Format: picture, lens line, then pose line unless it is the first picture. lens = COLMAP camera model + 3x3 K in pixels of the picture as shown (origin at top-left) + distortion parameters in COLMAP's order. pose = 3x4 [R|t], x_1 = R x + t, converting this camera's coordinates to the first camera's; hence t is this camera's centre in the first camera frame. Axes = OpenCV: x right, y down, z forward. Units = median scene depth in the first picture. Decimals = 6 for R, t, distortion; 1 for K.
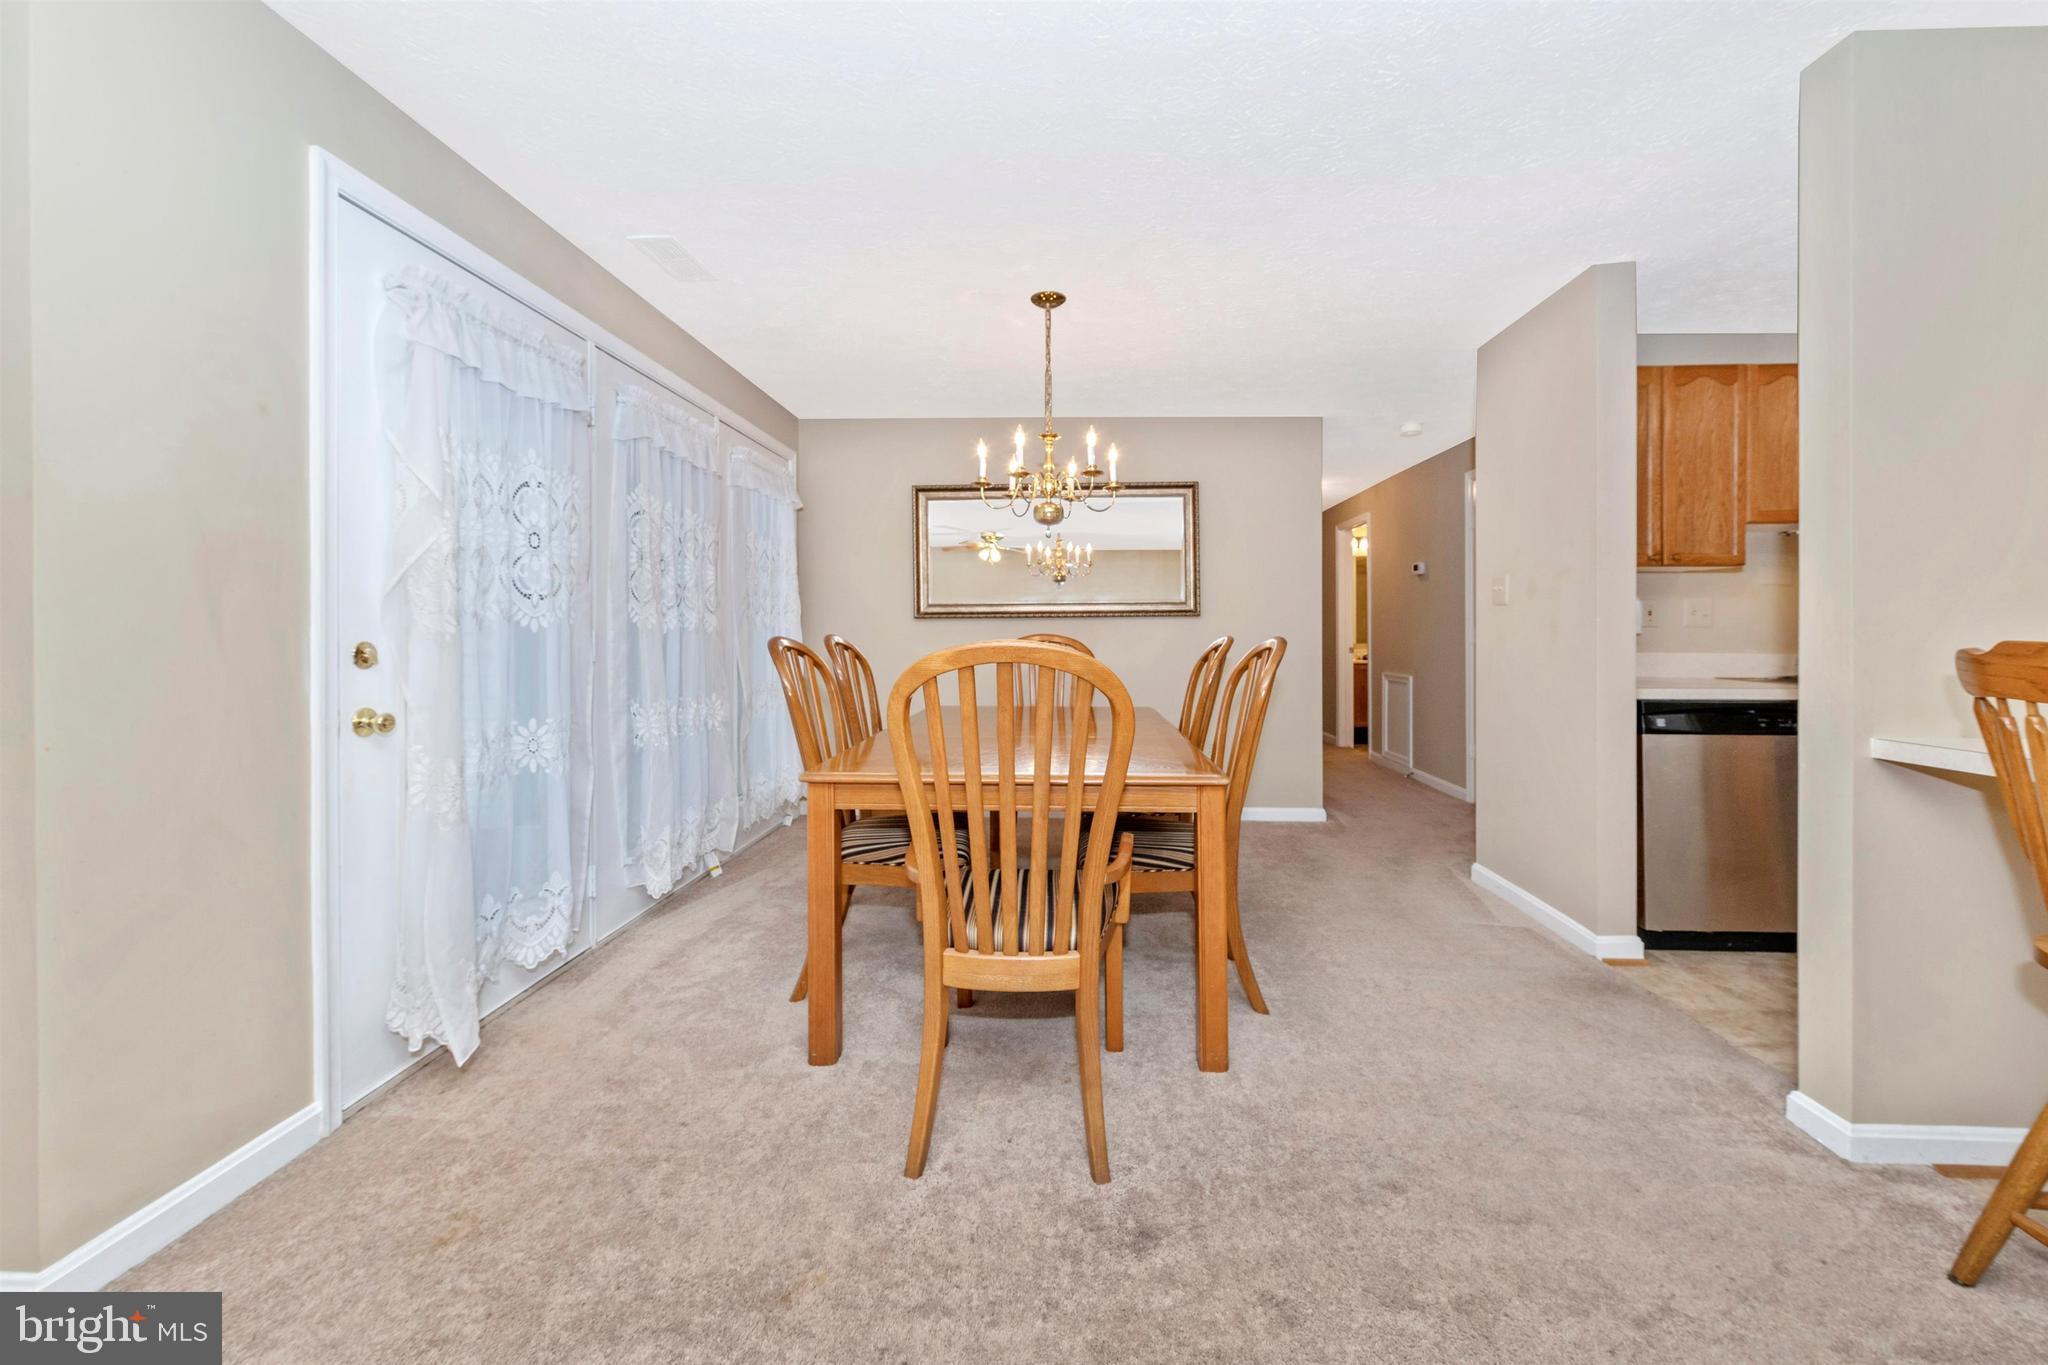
lens RADIAL K [[812.4, 0, 1030.5], [0, 812.4, 630.4], [0, 0, 1]] dist [0.010535, -0.002783]
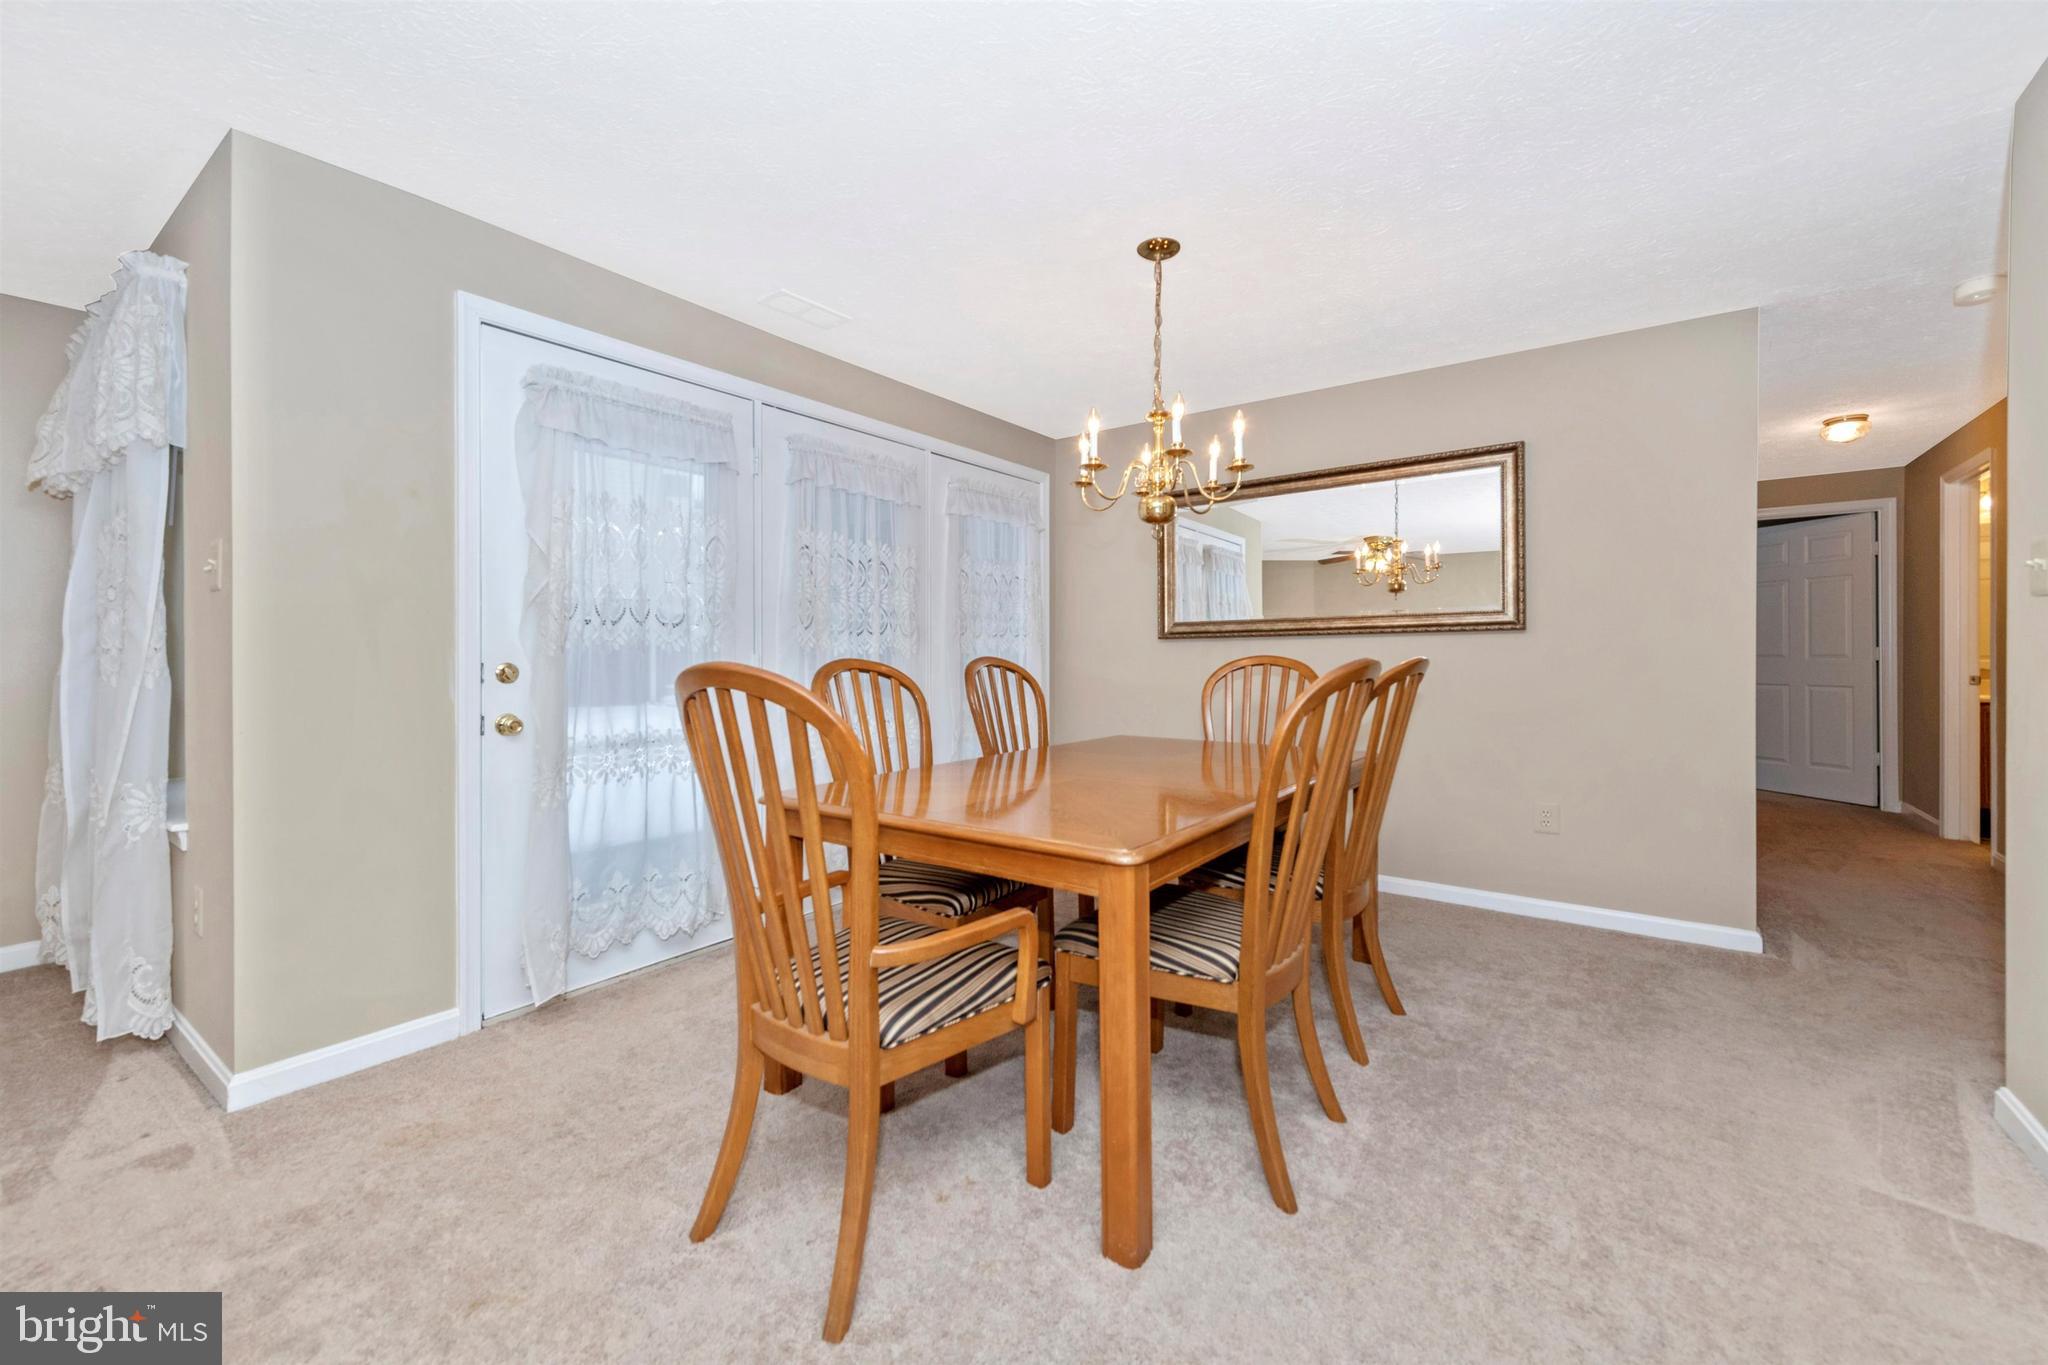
lens RADIAL K [[812.4, 0, 1021.5], [0, 812.4, 662.3], [0, 0, 1]] dist [0.010535, -0.002783]
pose [[0.827958, 0.000940, -0.560789, 0.367630], [0.005290, 0.999941, 0.009486, 0.002425], [0.560764, -0.010820, 0.827905, 0.239735]]
